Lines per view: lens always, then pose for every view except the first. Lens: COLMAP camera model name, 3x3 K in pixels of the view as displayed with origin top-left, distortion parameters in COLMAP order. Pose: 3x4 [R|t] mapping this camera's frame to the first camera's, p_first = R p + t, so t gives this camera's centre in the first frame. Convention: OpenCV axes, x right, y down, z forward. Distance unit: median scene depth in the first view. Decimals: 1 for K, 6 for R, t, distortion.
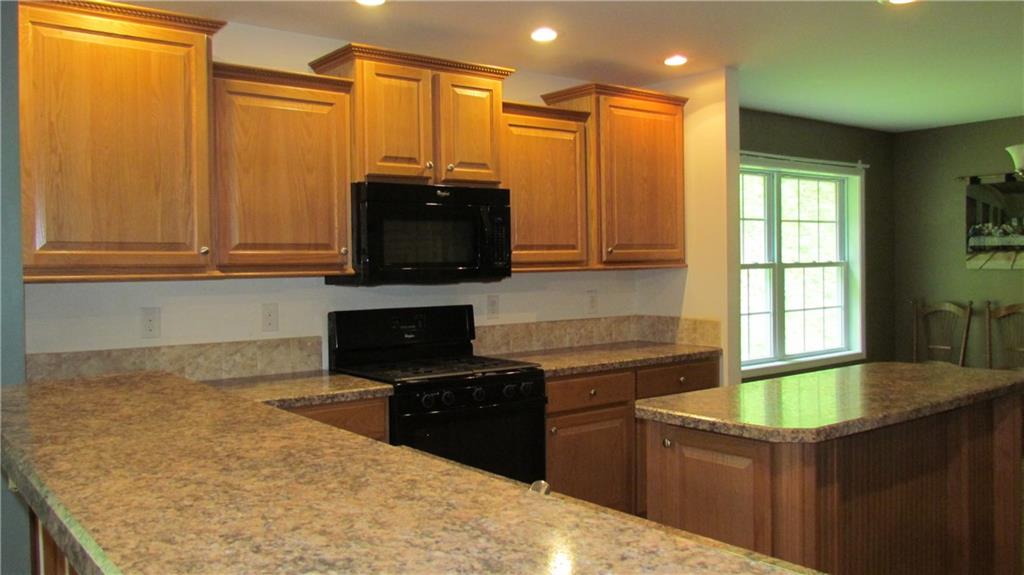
lens RADIAL K [[826.5, 0, 518.3], [0, 826.5, 287.7], [0, 0, 1]] dist [-0.036276, 0.008795]
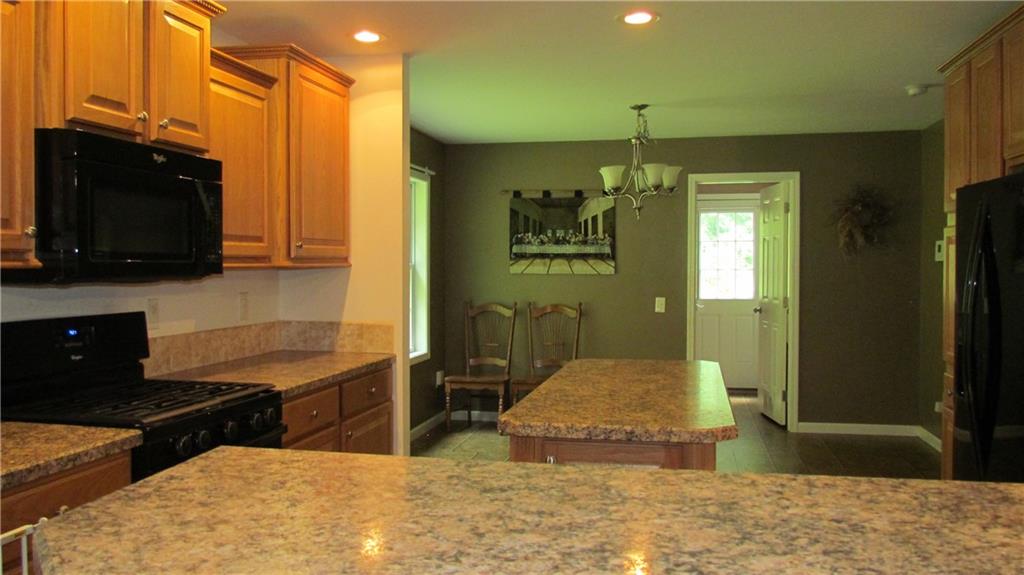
lens RADIAL K [[826.5, 0, 518.3], [0, 826.5, 287.7], [0, 0, 1]] dist [-0.036276, 0.008795]
pose [[0.762246, 0.002582, 0.647282, -0.247494], [-0.000057, 0.999992, -0.003923, 0.001822], [-0.647287, 0.002953, 0.762240, 0.193992]]
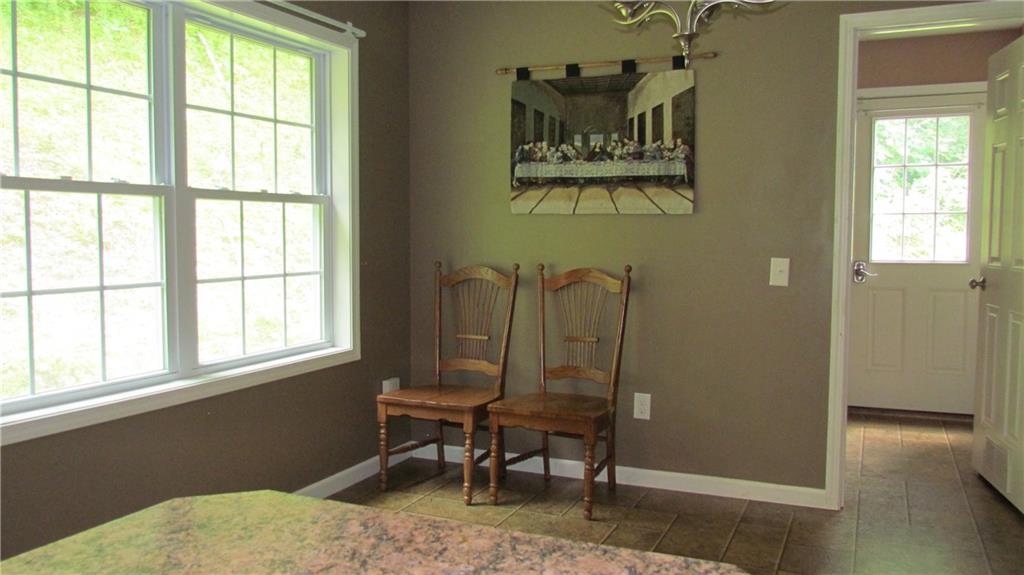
lens RADIAL K [[853.9, 0, 516.4], [0, 853.9, 289.0], [0, 0, 1]] dist [-0.008709, 0.008104]
pose [[0.875226, -0.011317, 0.483582, 0.329013], [-0.007402, 0.999296, 0.036782, 0.016295], [-0.483658, -0.035773, 0.874526, 0.594216]]
